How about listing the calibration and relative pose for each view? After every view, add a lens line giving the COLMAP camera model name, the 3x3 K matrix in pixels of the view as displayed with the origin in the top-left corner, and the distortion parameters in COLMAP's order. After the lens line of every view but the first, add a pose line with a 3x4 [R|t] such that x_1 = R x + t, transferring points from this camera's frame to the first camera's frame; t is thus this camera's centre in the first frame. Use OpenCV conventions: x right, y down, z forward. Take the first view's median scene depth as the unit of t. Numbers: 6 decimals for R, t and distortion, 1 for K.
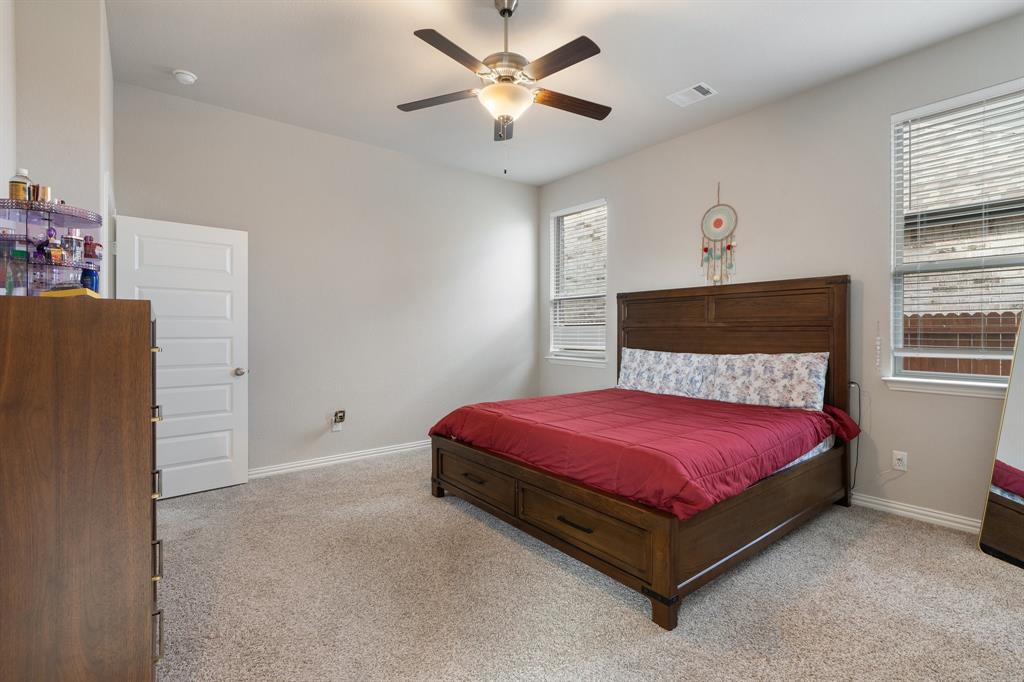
lens RADIAL K [[471.6, 0, 505.7], [0, 471.6, 336.3], [0, 0, 1]] dist [-0.005719, 0.002192]
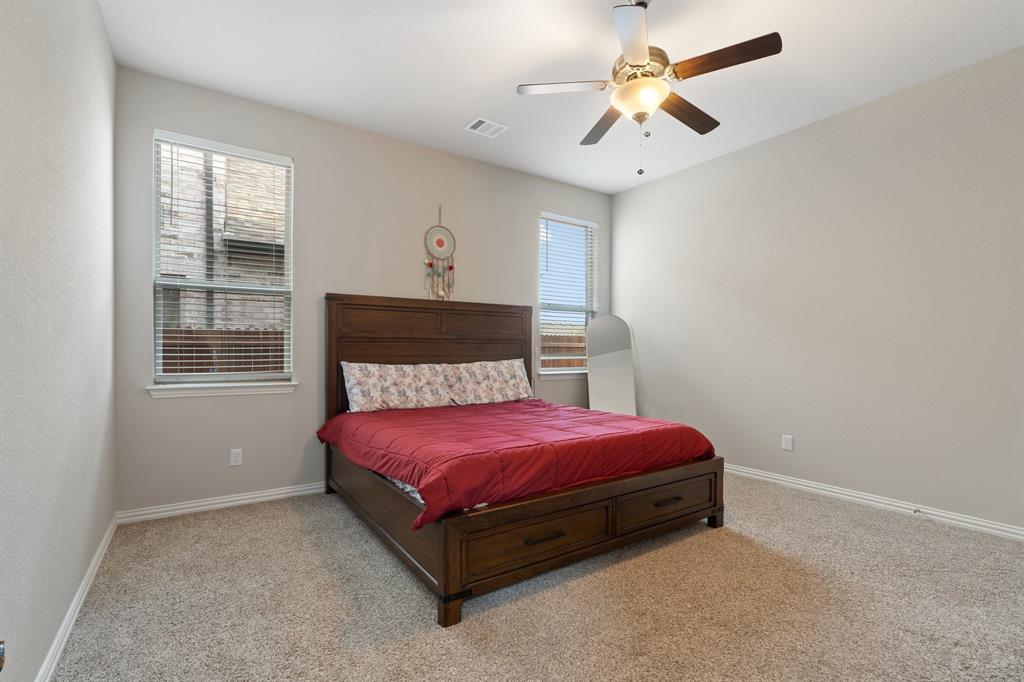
lens RADIAL K [[471.6, 0, 505.6], [0, 471.6, 347.8], [0, 0, 1]] dist [-0.005719, 0.002192]
pose [[0.086889, -0.003803, 0.996211, -0.626139], [-0.002322, 0.999989, 0.004020, -0.003484], [-0.996215, -0.002663, 0.086879, 0.760204]]
